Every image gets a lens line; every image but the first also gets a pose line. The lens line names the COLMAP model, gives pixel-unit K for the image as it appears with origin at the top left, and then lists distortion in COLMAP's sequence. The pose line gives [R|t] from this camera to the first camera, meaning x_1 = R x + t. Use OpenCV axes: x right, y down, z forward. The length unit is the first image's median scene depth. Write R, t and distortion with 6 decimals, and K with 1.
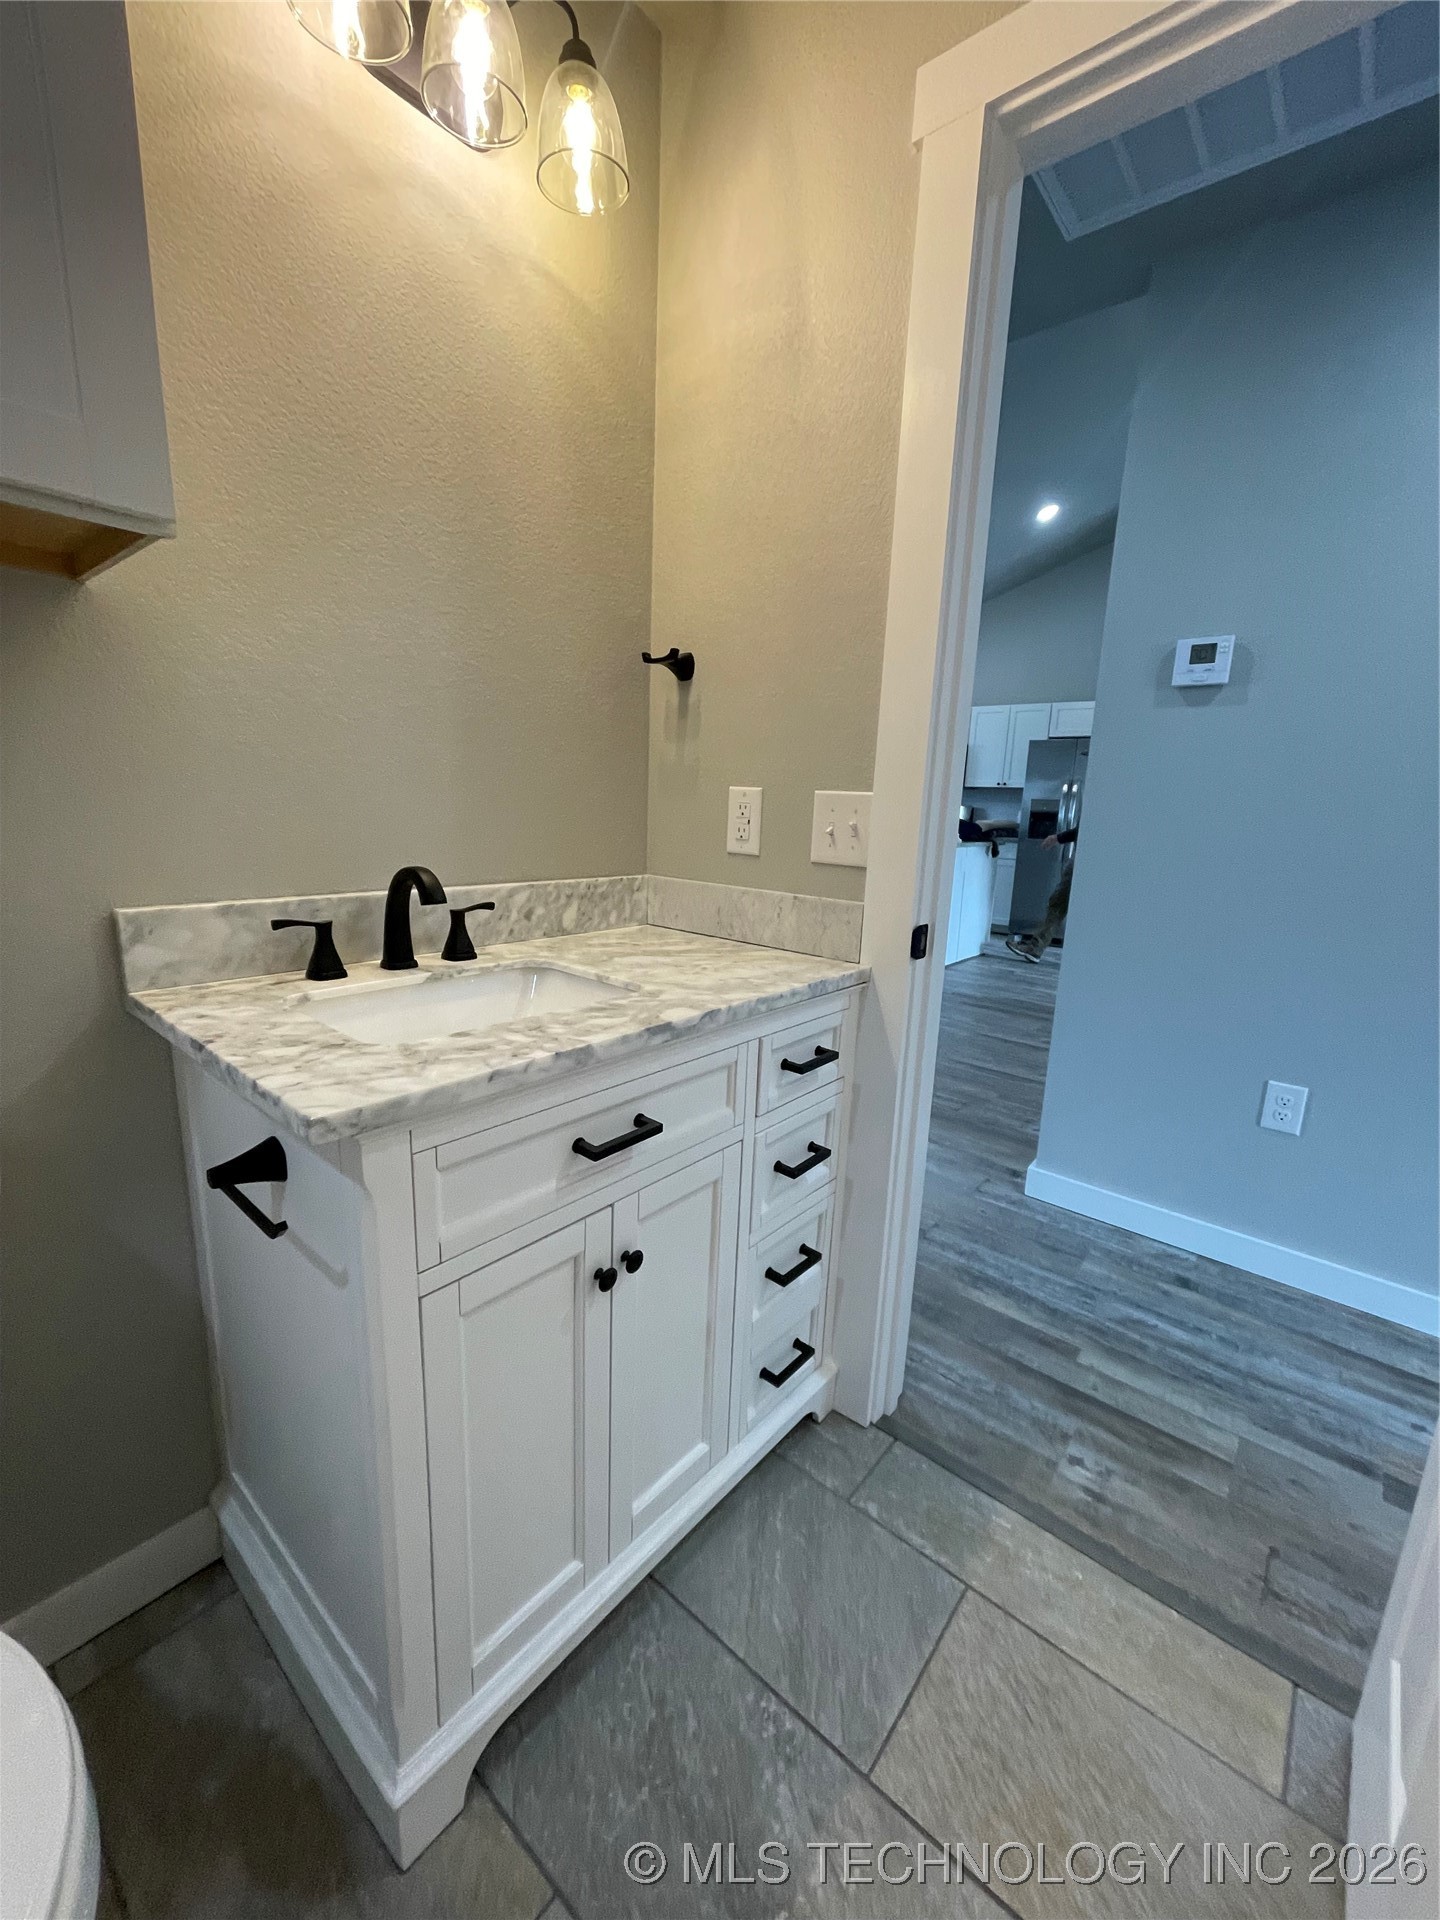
lens RADIAL K [[766.3, 0, 723.9], [0, 766.3, 963.6], [0, 0, 1]] dist [0.003277, 0.000387]
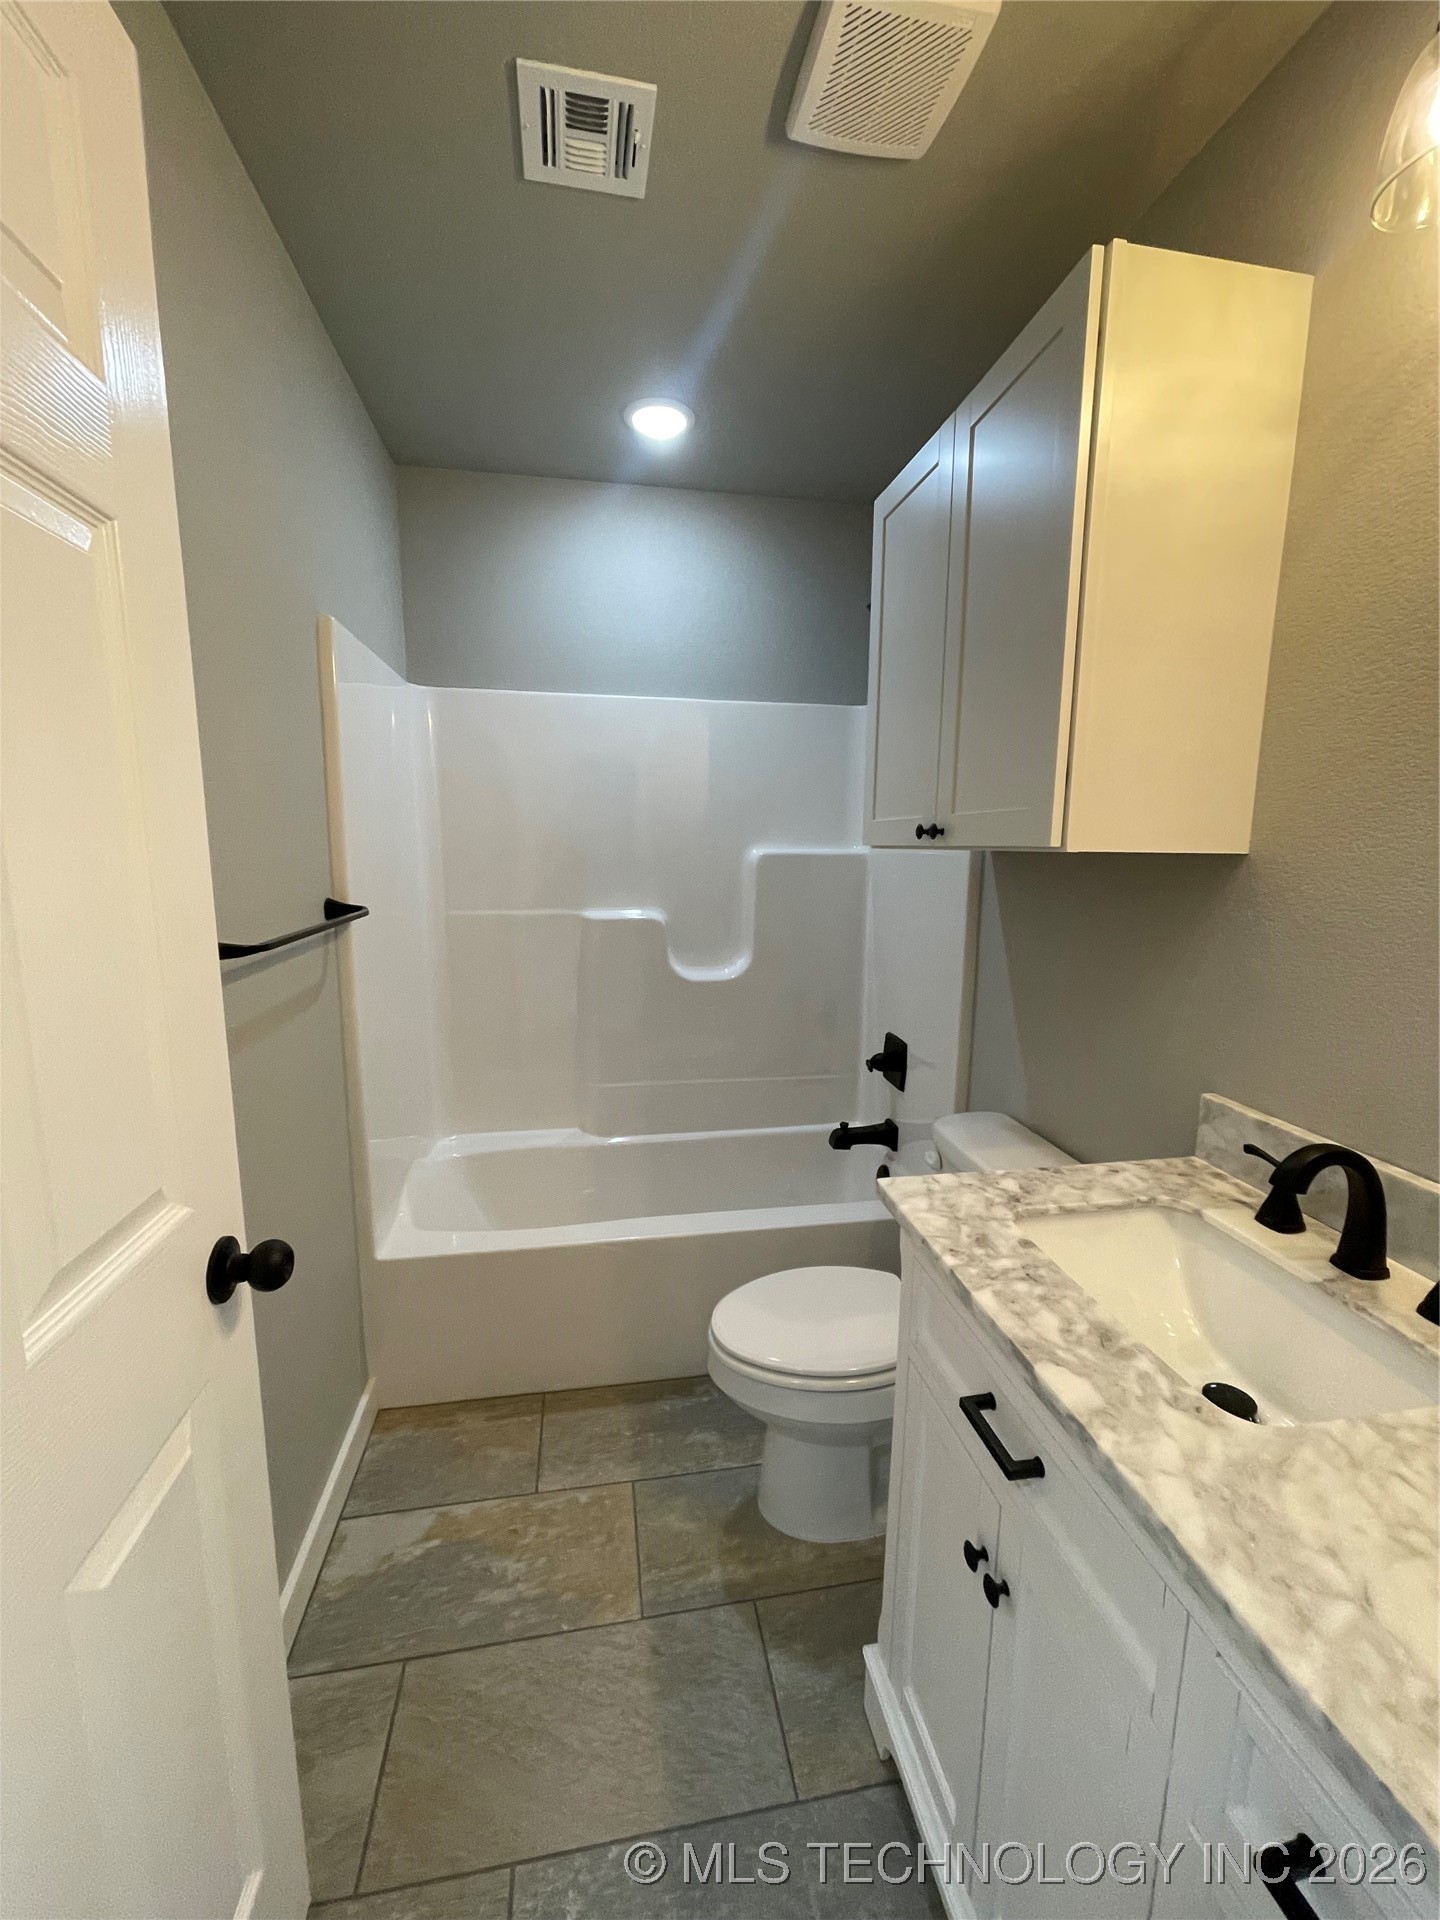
lens RADIAL K [[766.3, 0, 723.7], [0, 766.3, 963.0], [0, 0, 1]] dist [0.003277, 0.000387]
pose [[-0.644668, 0.073847, -0.760887, 0.772729], [-0.189676, 0.948748, 0.252784, -0.500567], [0.740558, 0.307284, -0.597621, 1.227095]]
